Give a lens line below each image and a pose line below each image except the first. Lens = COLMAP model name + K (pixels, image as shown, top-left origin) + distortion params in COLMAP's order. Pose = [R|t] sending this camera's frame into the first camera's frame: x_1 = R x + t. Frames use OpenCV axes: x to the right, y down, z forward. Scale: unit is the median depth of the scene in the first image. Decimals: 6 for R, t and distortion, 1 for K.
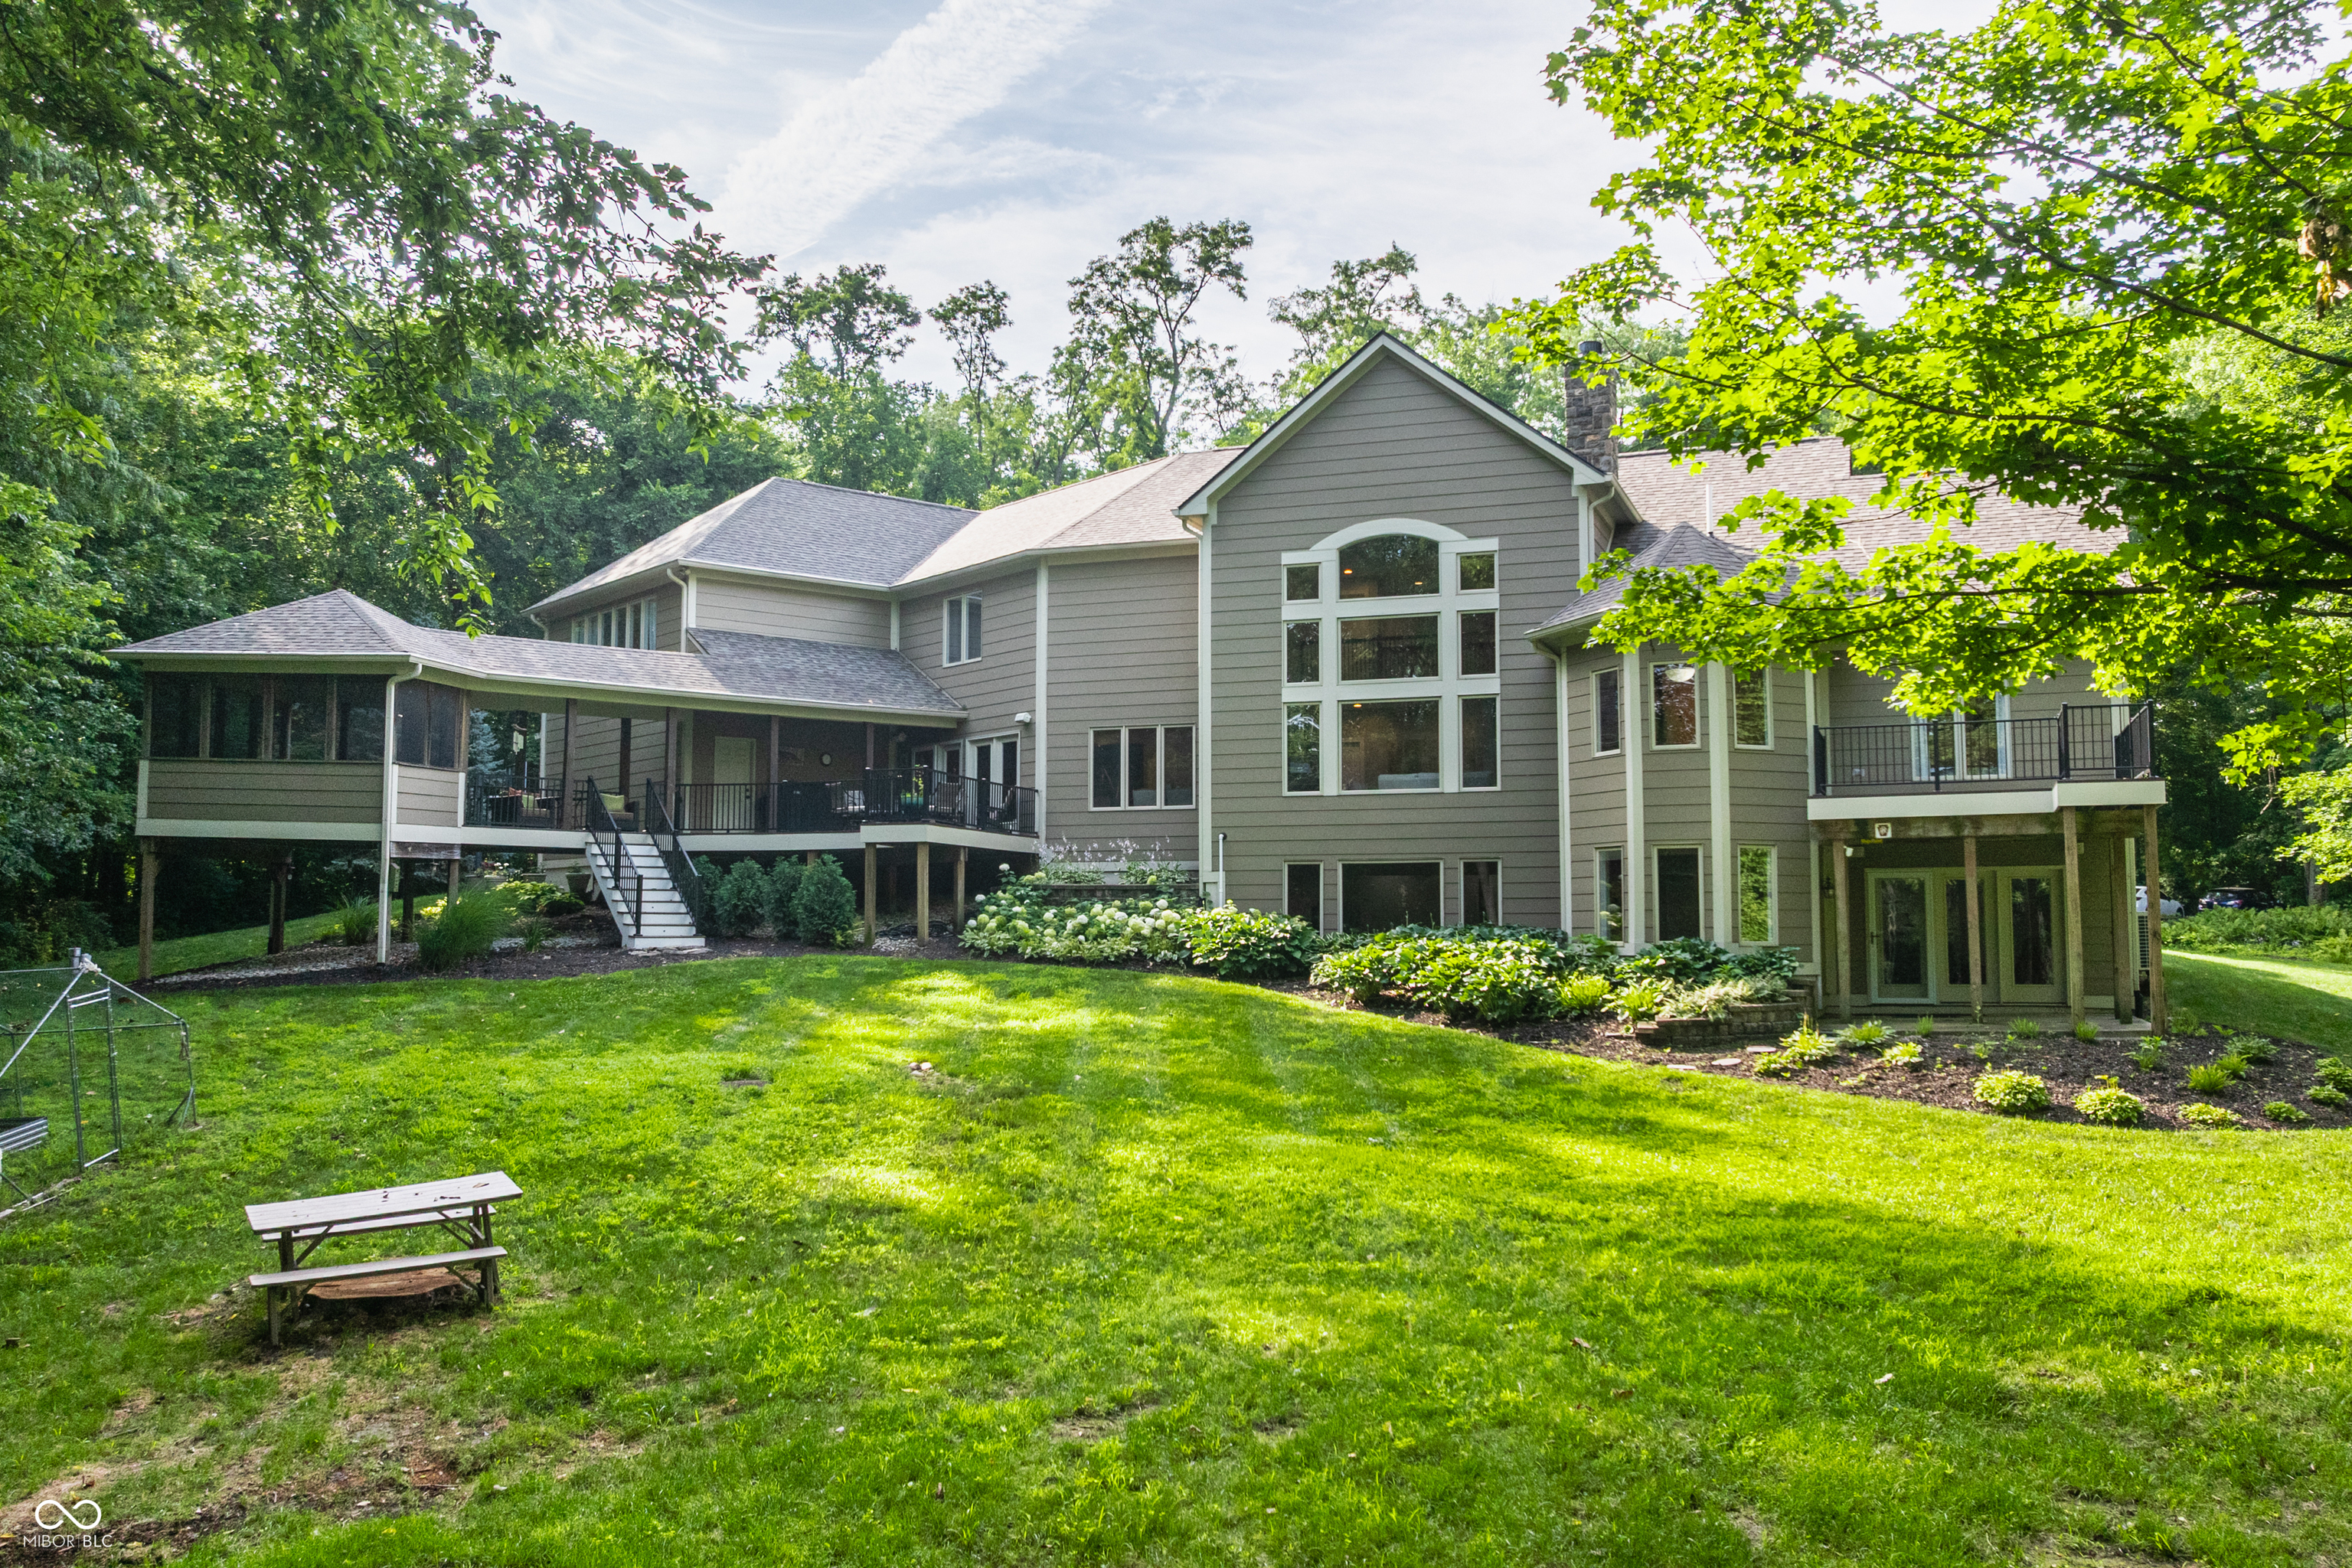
lens RADIAL K [[2036.0, 0, 1189.2], [0, 2036.0, 777.8], [0, 0, 1]] dist [-0.012095, -0.010453]
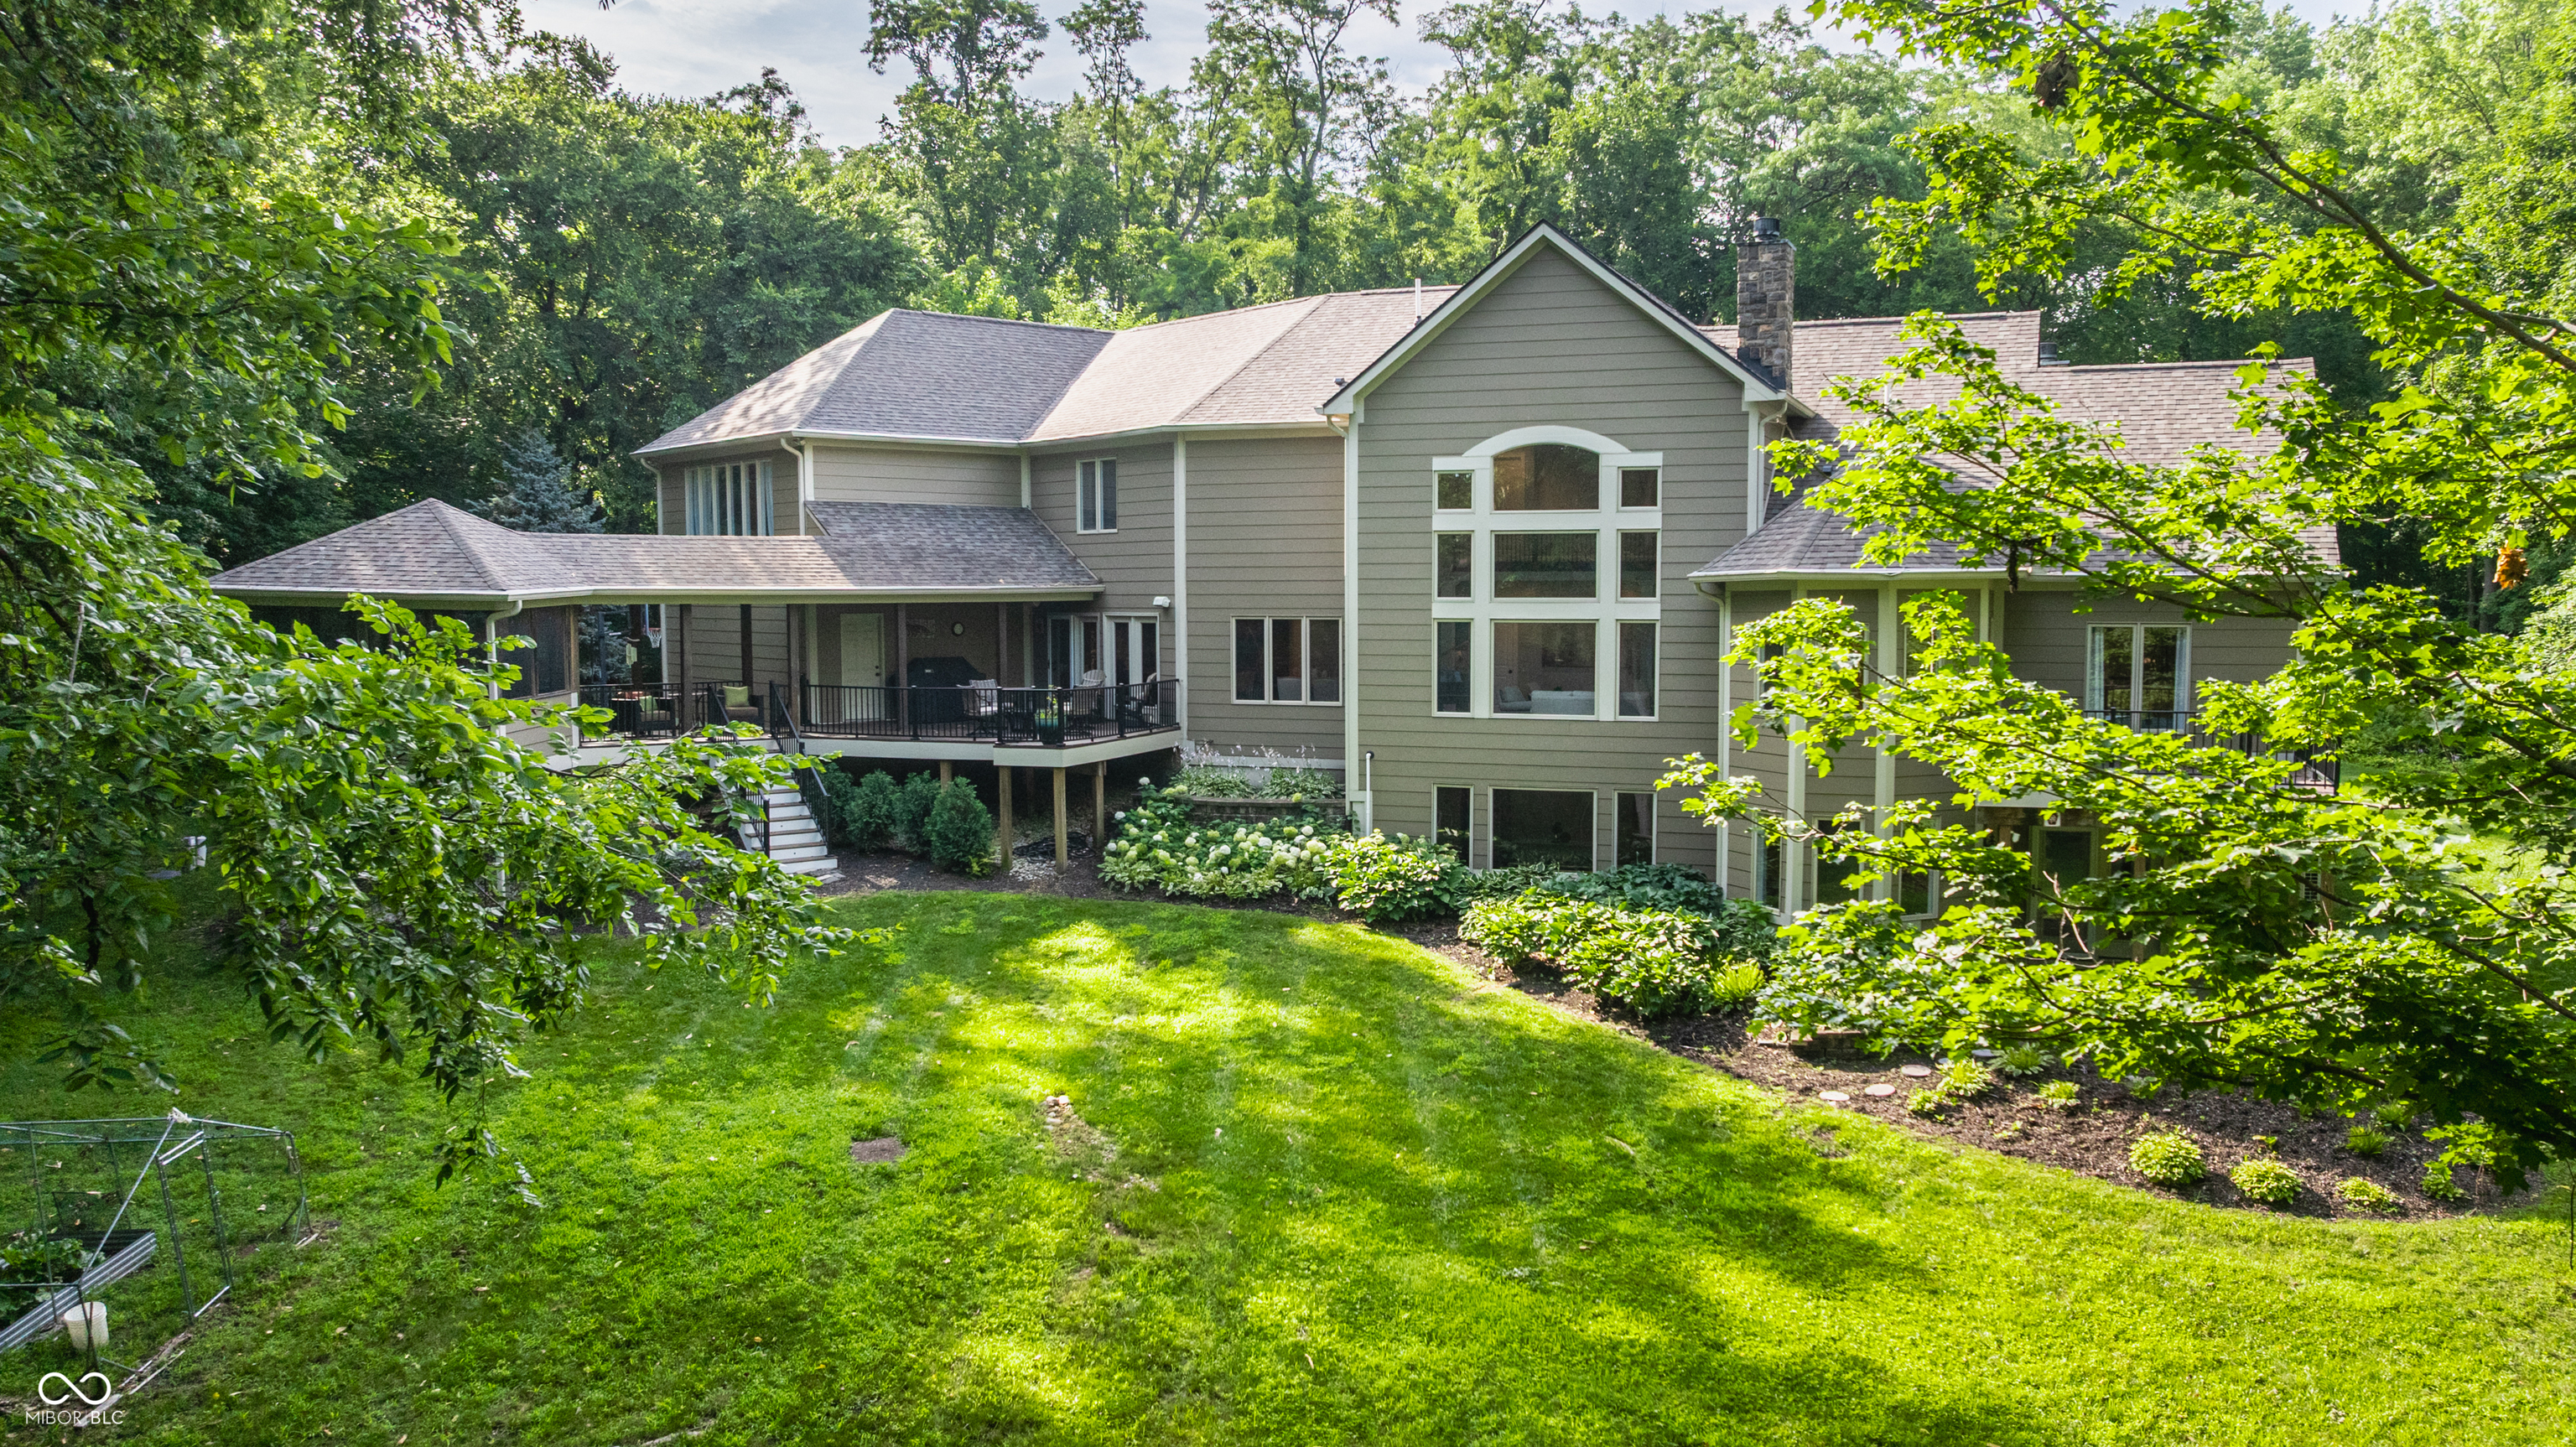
lens RADIAL K [[2044.9, 0, 1371.3], [0, 2044.9, 791.8], [0, 0, 1]] dist [-0.008410, -0.006019]
pose [[0.999899, -0.002529, 0.013950, 0.003701], [-0.000046, 0.983375, 0.181584, -0.133785], [-0.014177, -0.181567, 0.983276, 0.043362]]
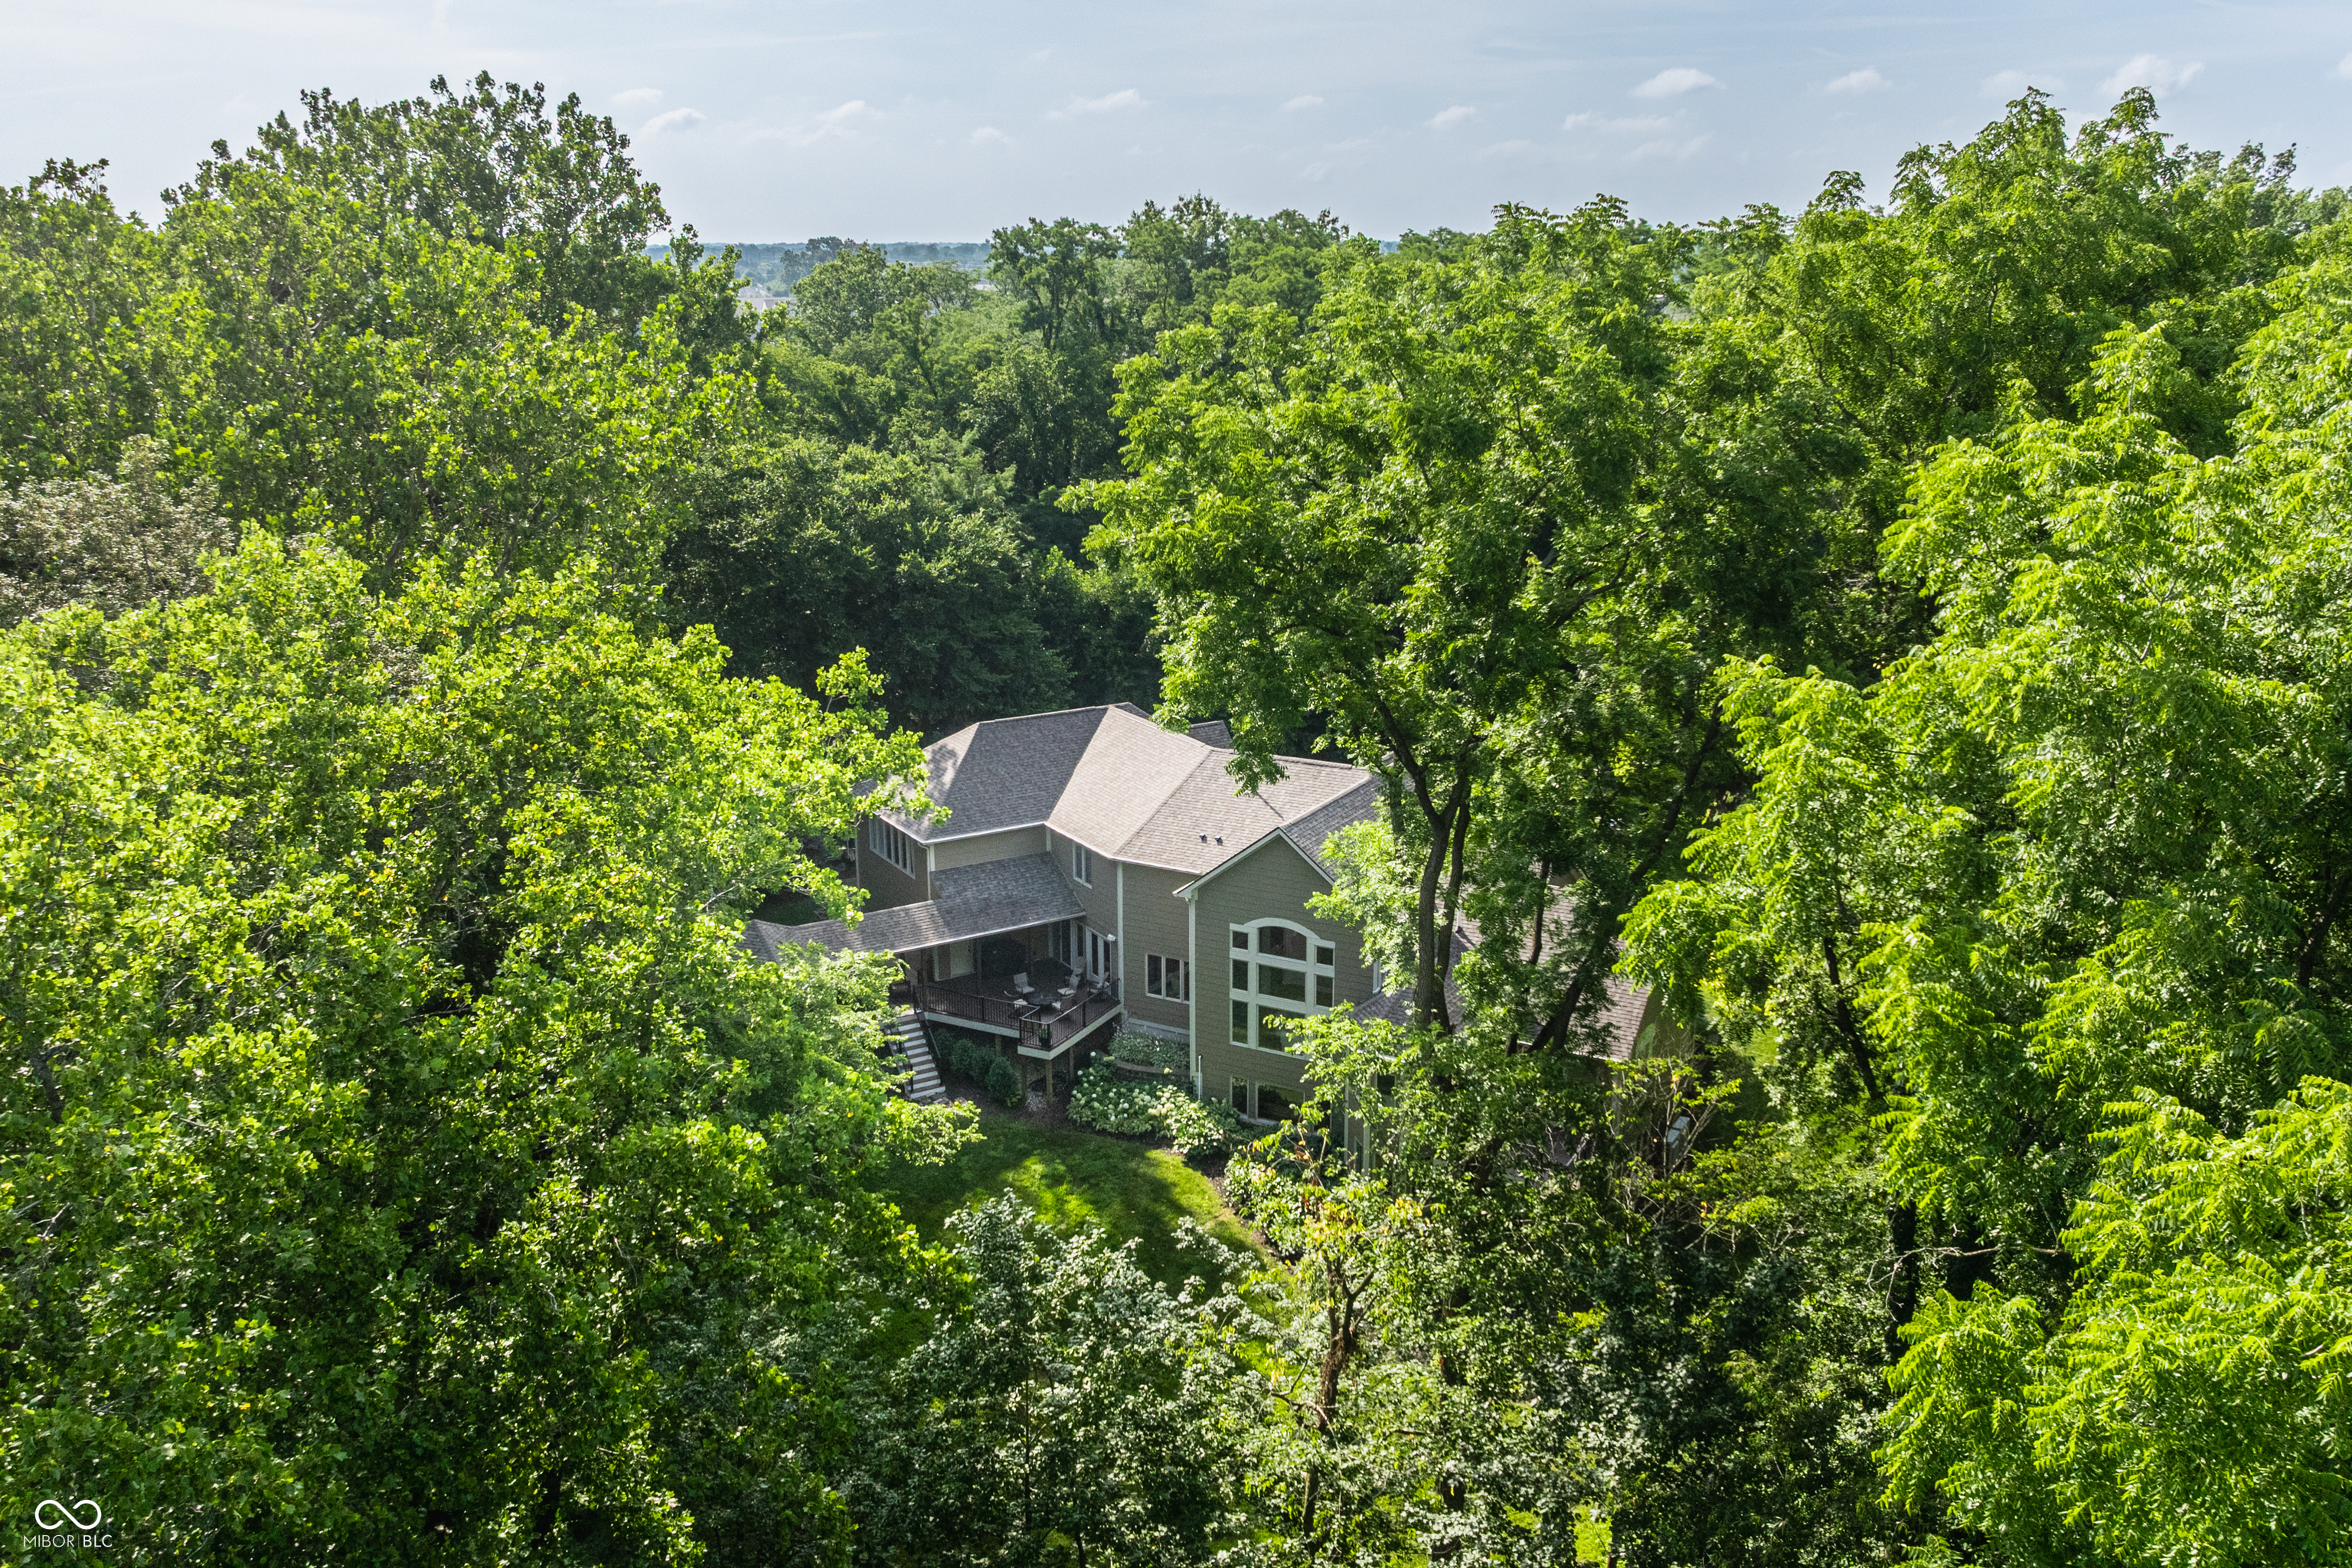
lens RADIAL K [[2036.0, 0, 1189.2], [0, 2036.0, 777.8], [0, 0, 1]] dist [-0.012095, -0.010453]
pose [[0.988403, 0.036932, -0.147293, 0.288960], [0.016055, 0.939121, 0.343211, -0.909771], [0.151002, -0.341596, 0.927637, -0.729074]]
